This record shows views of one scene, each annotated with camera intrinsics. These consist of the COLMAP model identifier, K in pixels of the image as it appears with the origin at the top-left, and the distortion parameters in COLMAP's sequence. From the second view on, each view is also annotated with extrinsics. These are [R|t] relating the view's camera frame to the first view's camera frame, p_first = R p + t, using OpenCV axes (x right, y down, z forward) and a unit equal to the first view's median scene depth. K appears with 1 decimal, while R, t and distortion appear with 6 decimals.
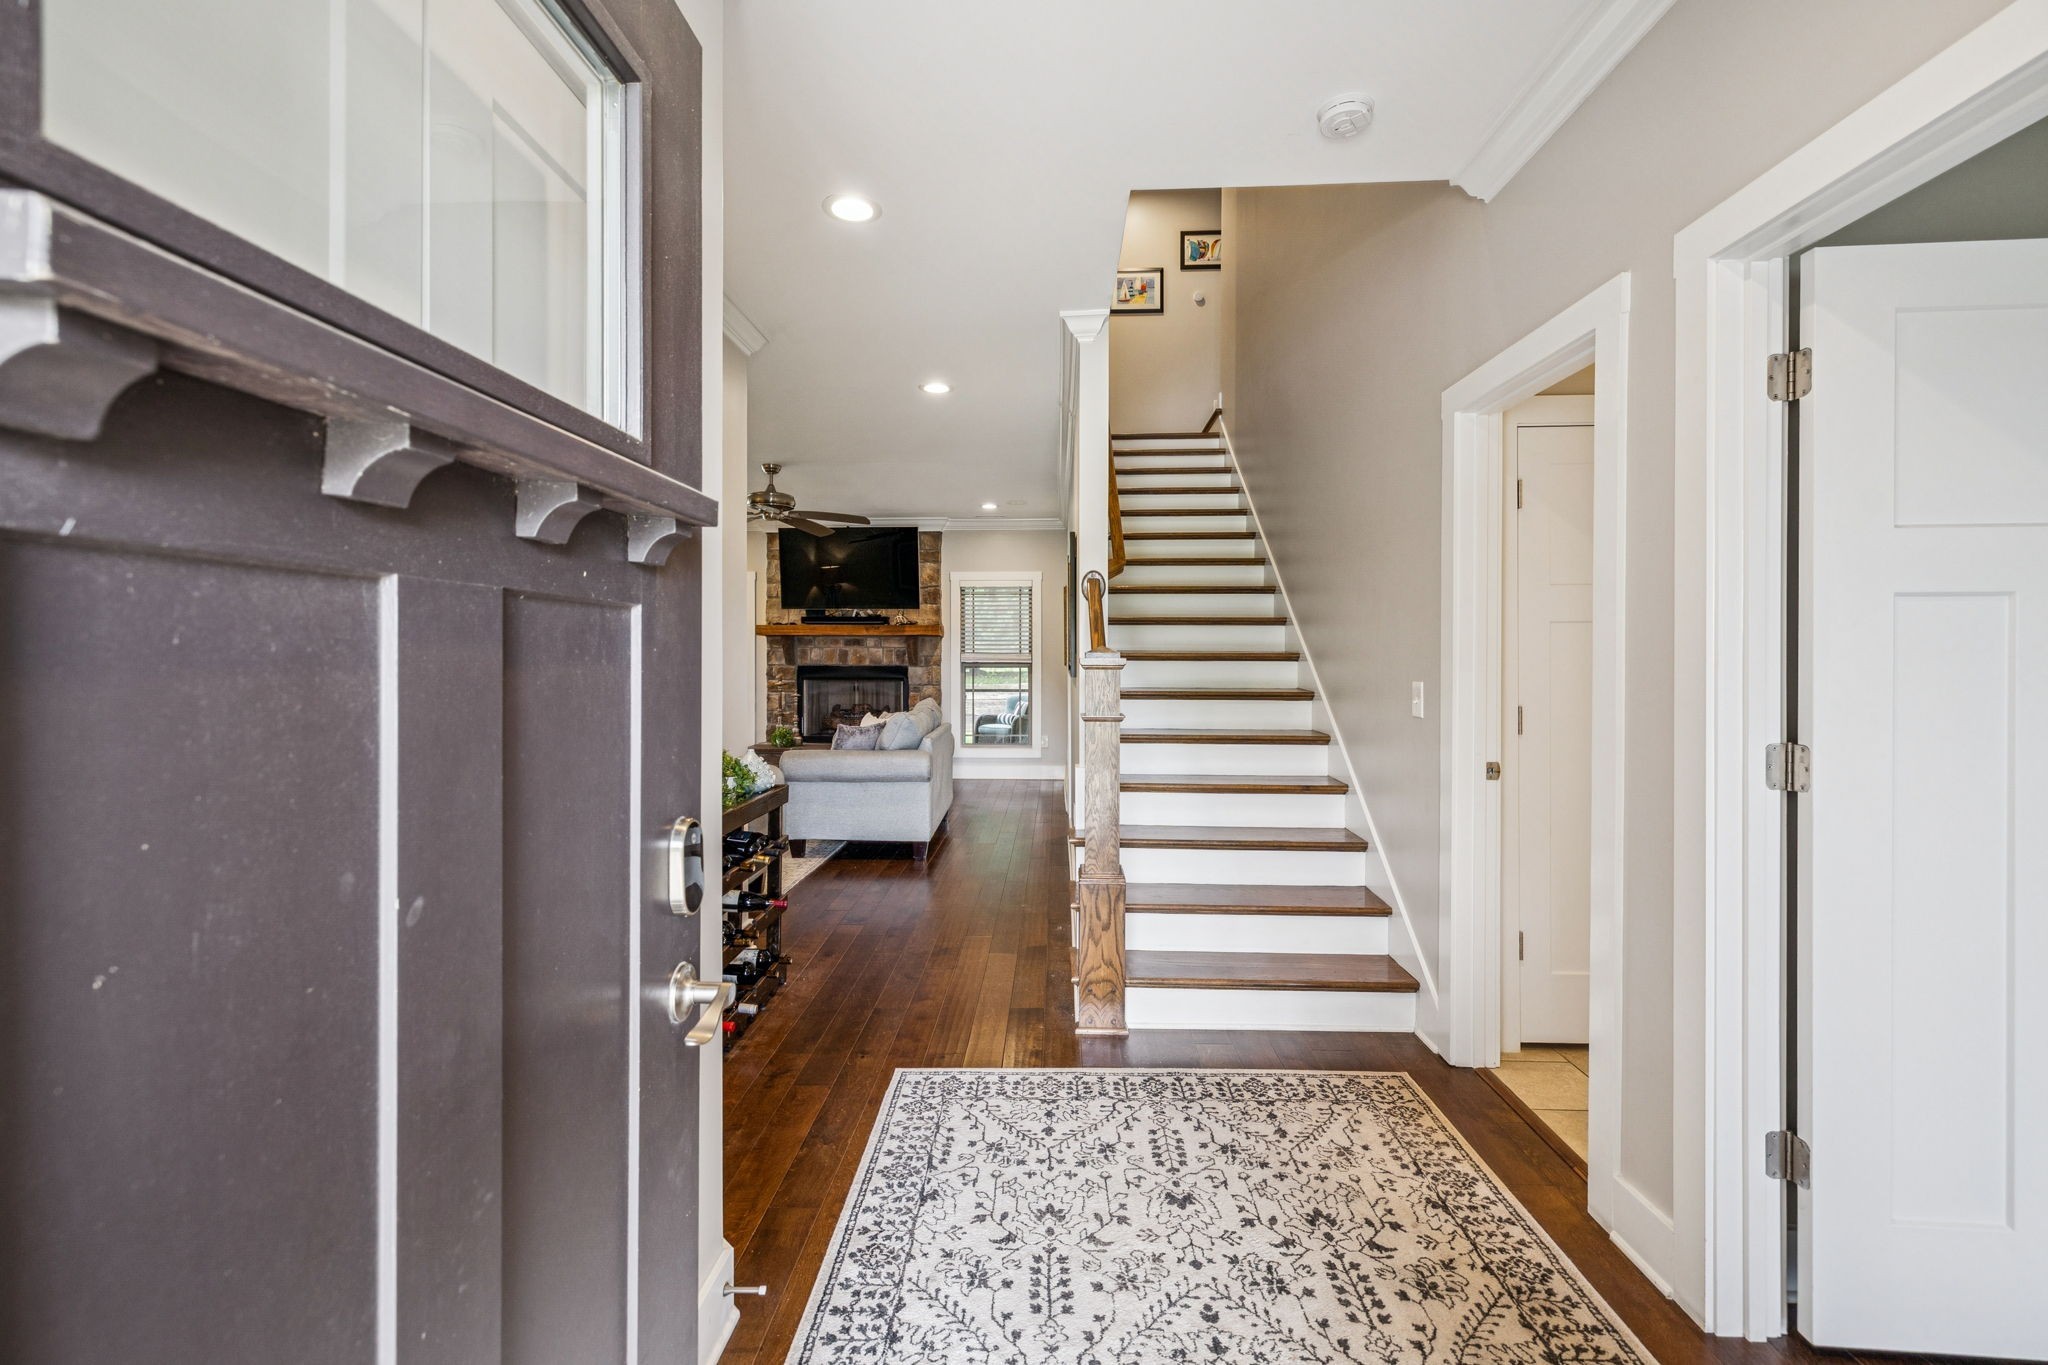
lens RADIAL K [[887.5, 0, 1018.4], [0, 887.5, 663.0], [0, 0, 1]] dist [0.003525, -0.000247]
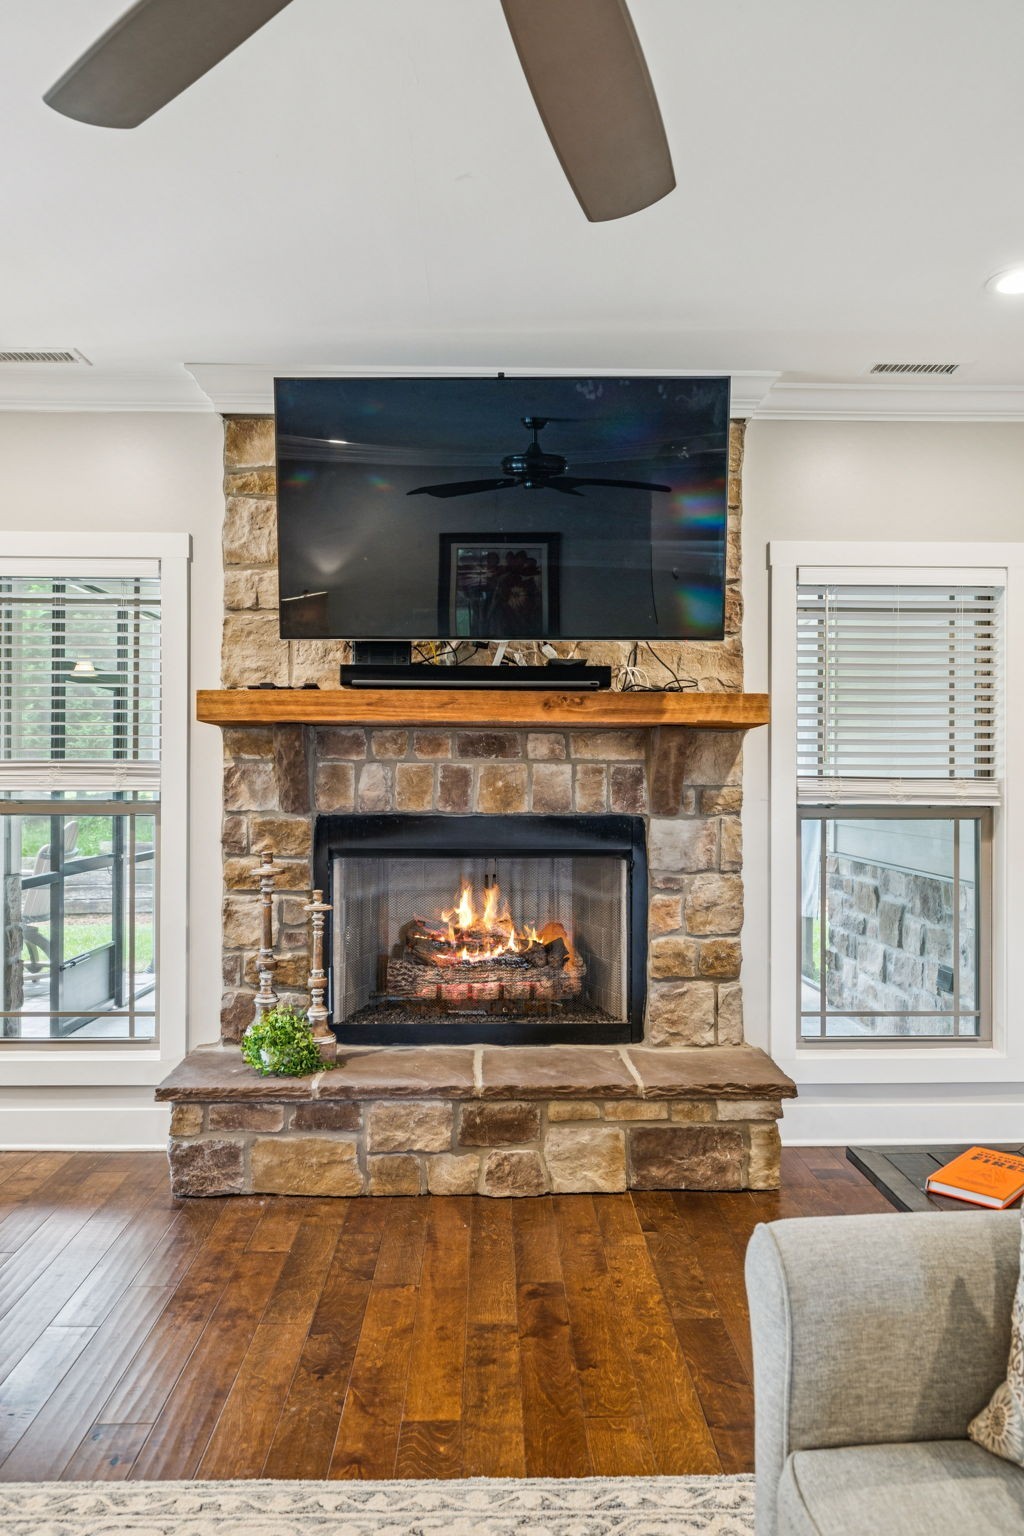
lens RADIAL K [[1066.6, 0, 516.0], [0, 1066.6, 773.1], [0, 0, 1]] dist [-0.007502, -0.000256]
pose [[0.997695, 0.001229, 0.067842, -0.202392], [-0.000801, 0.999980, -0.006325, -0.010340], [-0.067848, 0.006256, 0.997676, 0.597266]]
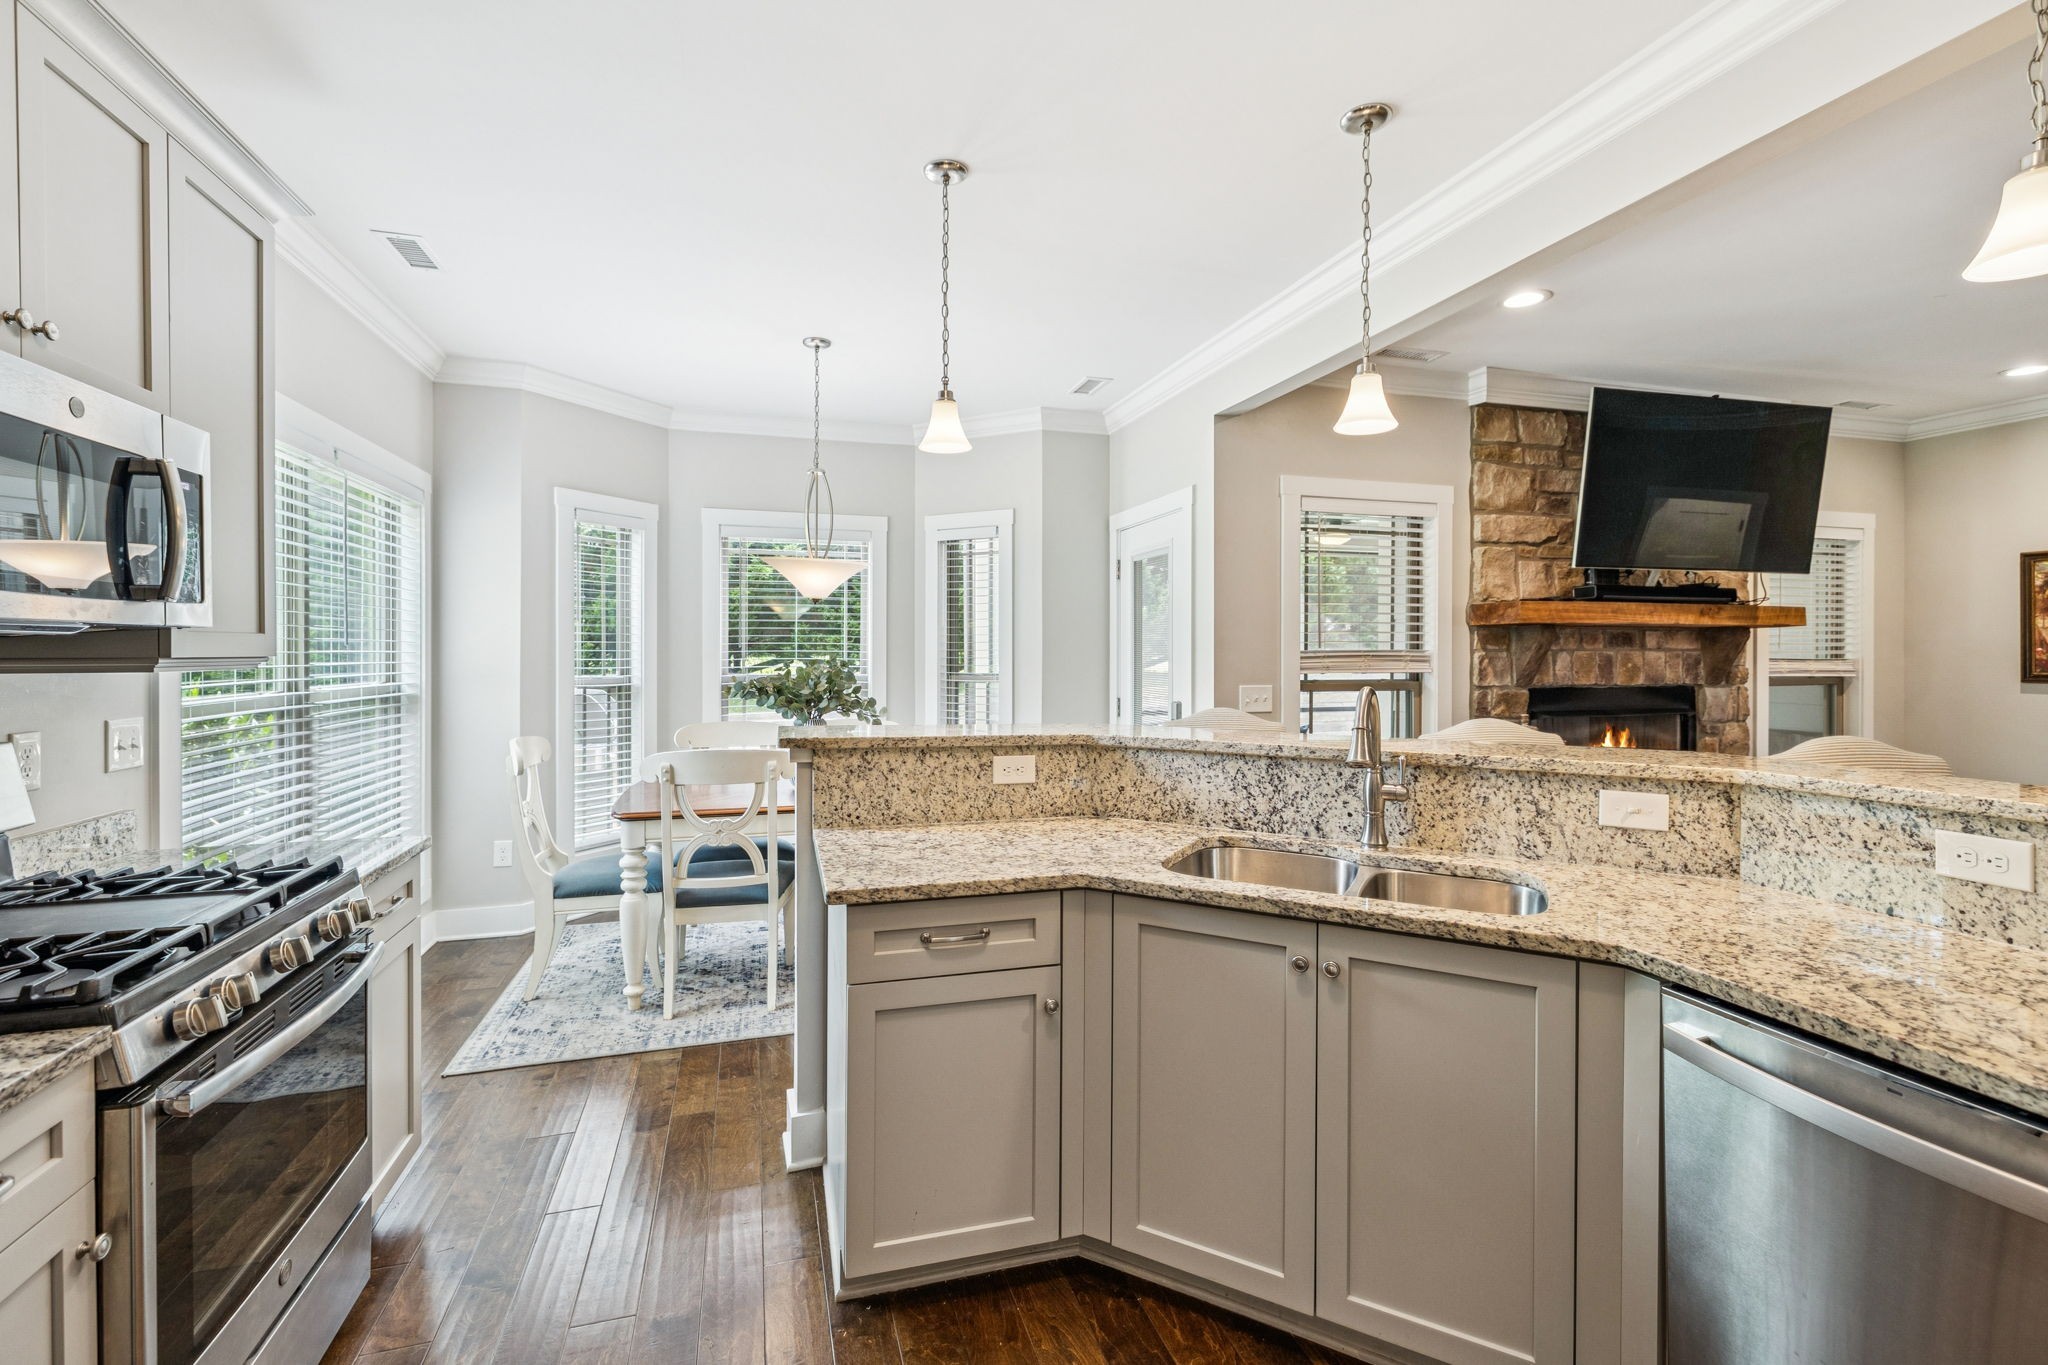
lens RADIAL K [[887.5, 0, 1019.5], [0, 887.5, 657.7], [0, 0, 1]] dist [0.003525, -0.000247]
pose [[0.945229, -0.005604, 0.326361, -0.668432], [0.004393, 0.999980, 0.004446, -0.016870], [-0.326380, -0.002769, 0.945235, 0.641137]]
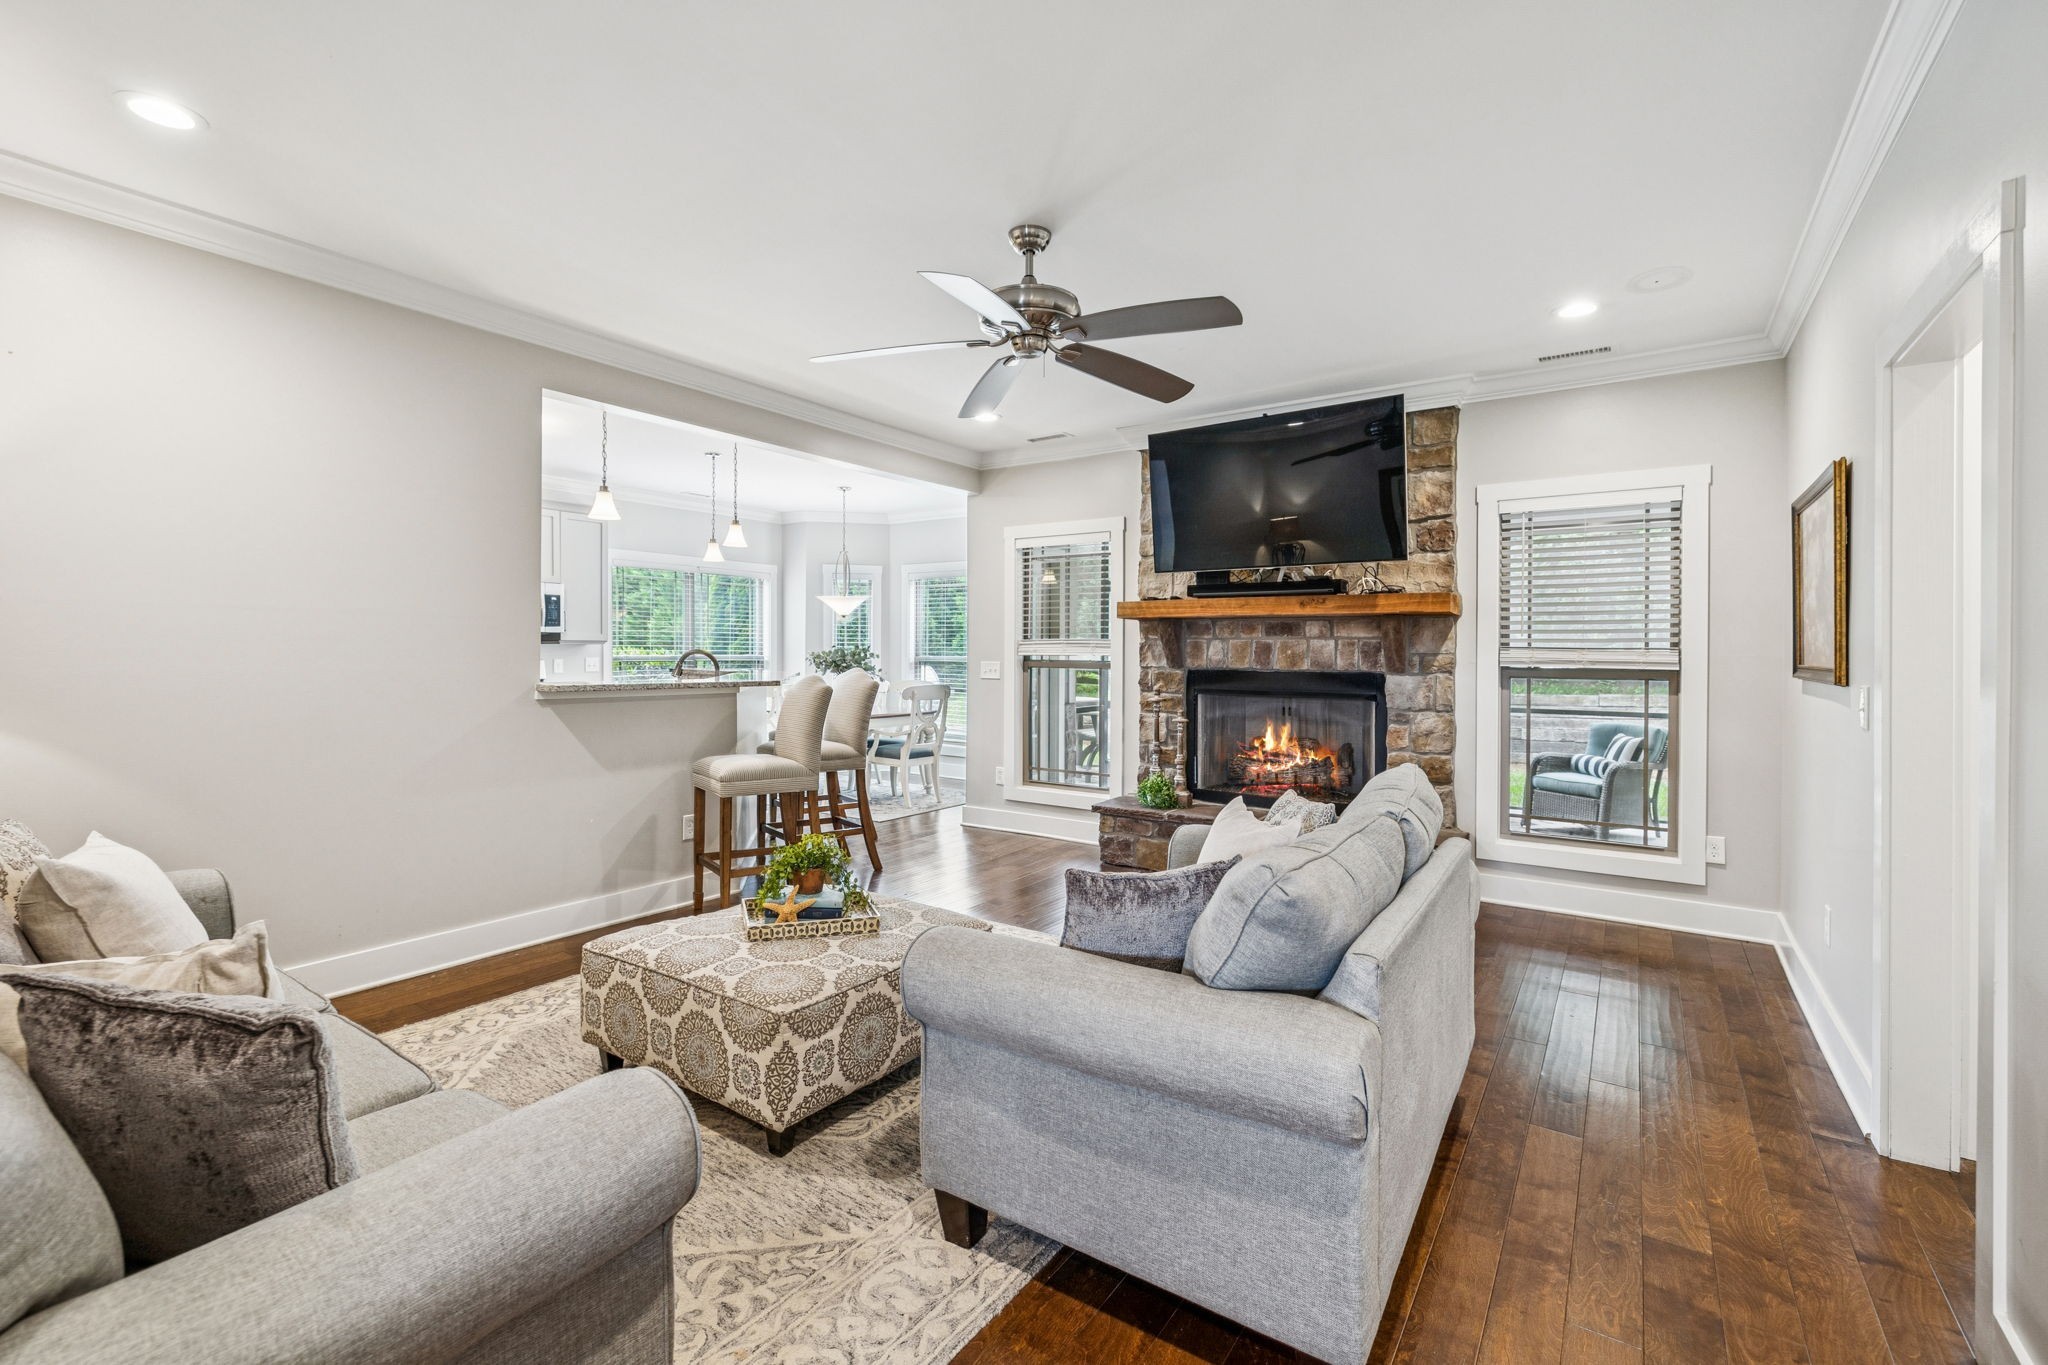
lens RADIAL K [[887.5, 0, 1018.2], [0, 887.5, 655.7], [0, 0, 1]] dist [0.003525, -0.000247]
pose [[0.845887, 0.005185, -0.533338, -0.028118], [-0.005615, 0.999984, 0.000816, -0.006064], [0.533333, 0.002305, 0.845902, 0.440642]]
